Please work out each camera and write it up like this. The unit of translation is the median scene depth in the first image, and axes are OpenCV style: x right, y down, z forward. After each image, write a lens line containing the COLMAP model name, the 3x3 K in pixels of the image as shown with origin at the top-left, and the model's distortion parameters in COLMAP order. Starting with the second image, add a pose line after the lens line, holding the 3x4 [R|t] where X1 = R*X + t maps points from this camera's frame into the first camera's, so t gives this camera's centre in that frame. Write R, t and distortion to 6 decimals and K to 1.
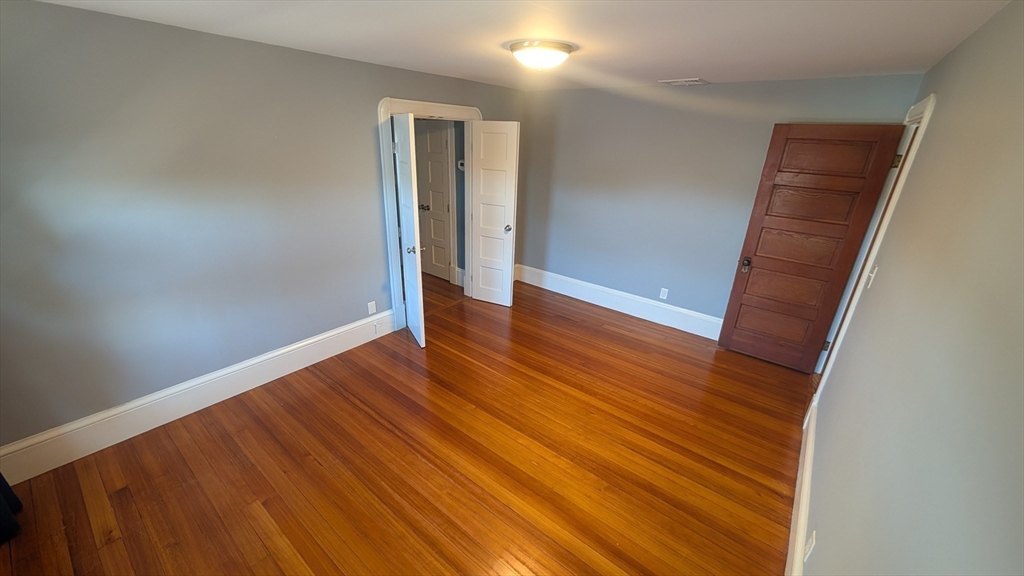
lens RADIAL K [[388.1, 0, 514.2], [0, 388.1, 287.4], [0, 0, 1]] dist [-0.008525, -0.000053]
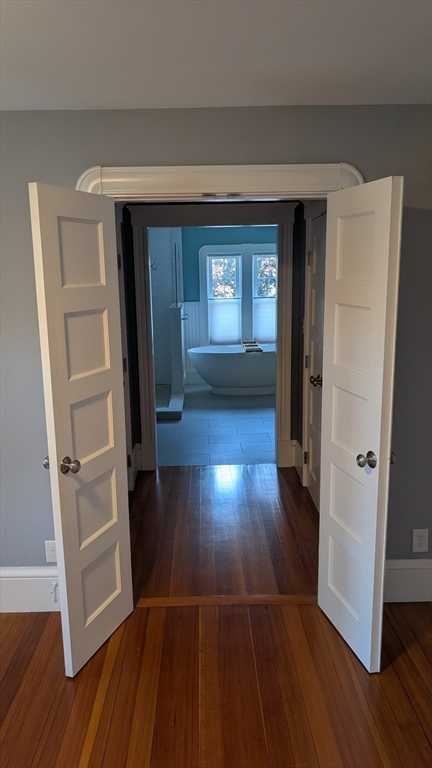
lens RADIAL K [[558.0, 0, 215.5], [0, 558.0, 386.1], [0, 0, 1]] dist [0.030823, 0.000629]
pose [[0.626063, 0.115097, -0.771231, 0.370791], [-0.247211, 0.967324, -0.056318, -0.193004], [0.739548, 0.225916, 0.634059, 0.676677]]
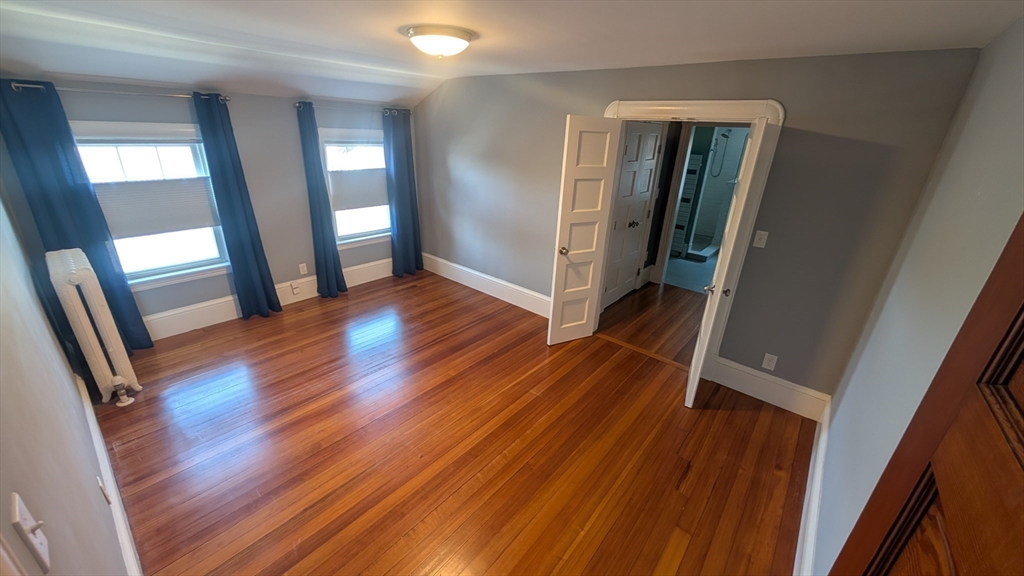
lens RADIAL K [[388.1, 0, 513.1], [0, 388.1, 288.6], [0, 0, 1]] dist [-0.008525, -0.000053]
pose [[-0.034716, 0.337041, -0.940850, 0.721193], [-0.404569, 0.856092, 0.321606, -0.278669], [0.913848, 0.391804, 0.106636, 0.799805]]
